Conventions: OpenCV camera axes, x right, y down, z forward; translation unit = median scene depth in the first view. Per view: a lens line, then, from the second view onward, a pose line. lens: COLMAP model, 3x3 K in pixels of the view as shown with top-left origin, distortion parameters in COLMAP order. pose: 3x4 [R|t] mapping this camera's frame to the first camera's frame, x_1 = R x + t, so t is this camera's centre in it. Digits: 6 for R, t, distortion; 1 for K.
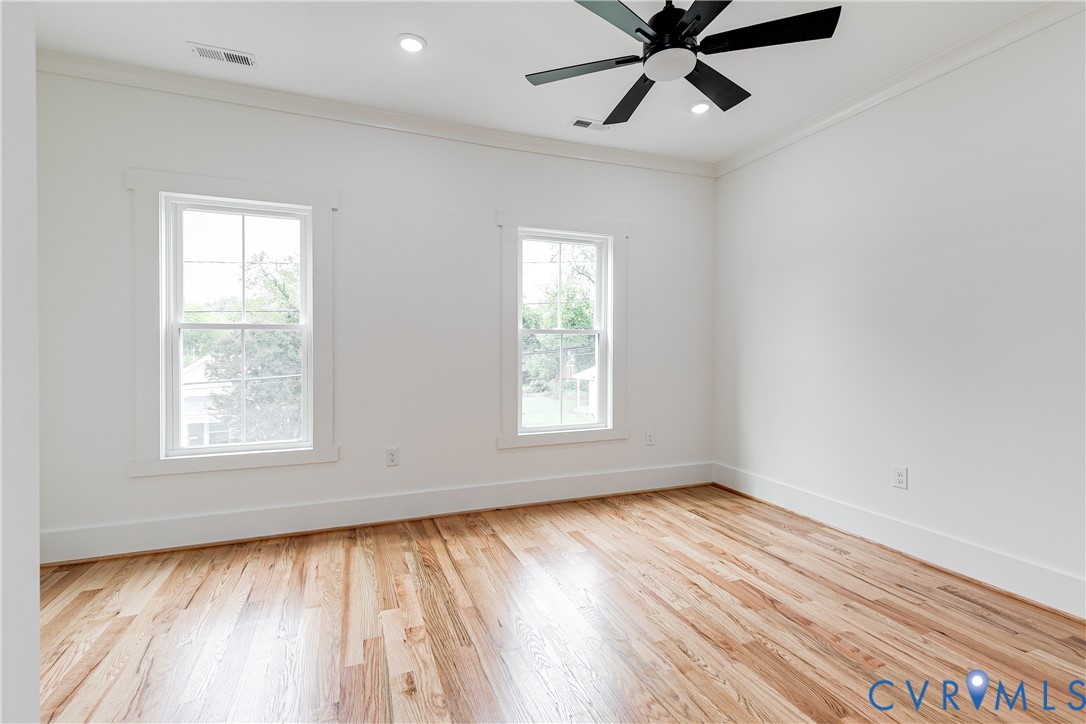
lens RADIAL K [[490.4, 0, 543.0], [0, 490.4, 362.0], [0, 0, 1]] dist [0.004576, -0.000113]
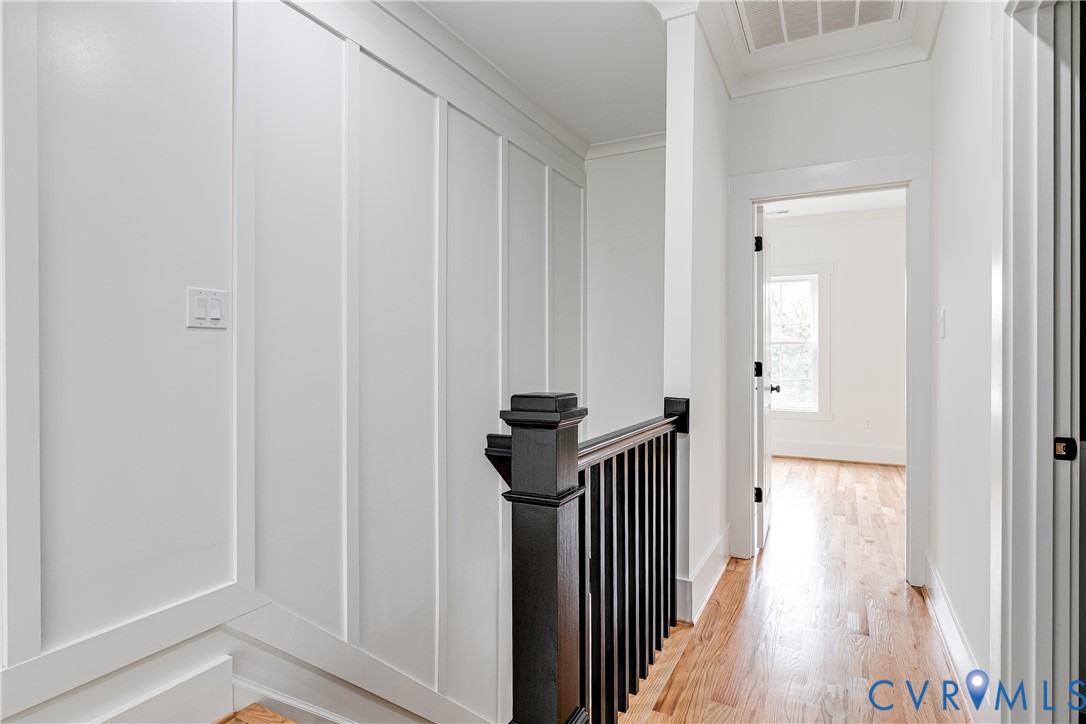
lens RADIAL K [[568.7, 0, 543.0], [0, 568.7, 362.0], [0, 0, 1]] dist [0.023386, -0.000581]
pose [[0.650405, -0.002501, -0.759583, 0.583751], [-0.012825, 0.999816, -0.014273, 0.054648], [0.759479, 0.019025, 0.650253, -1.417819]]
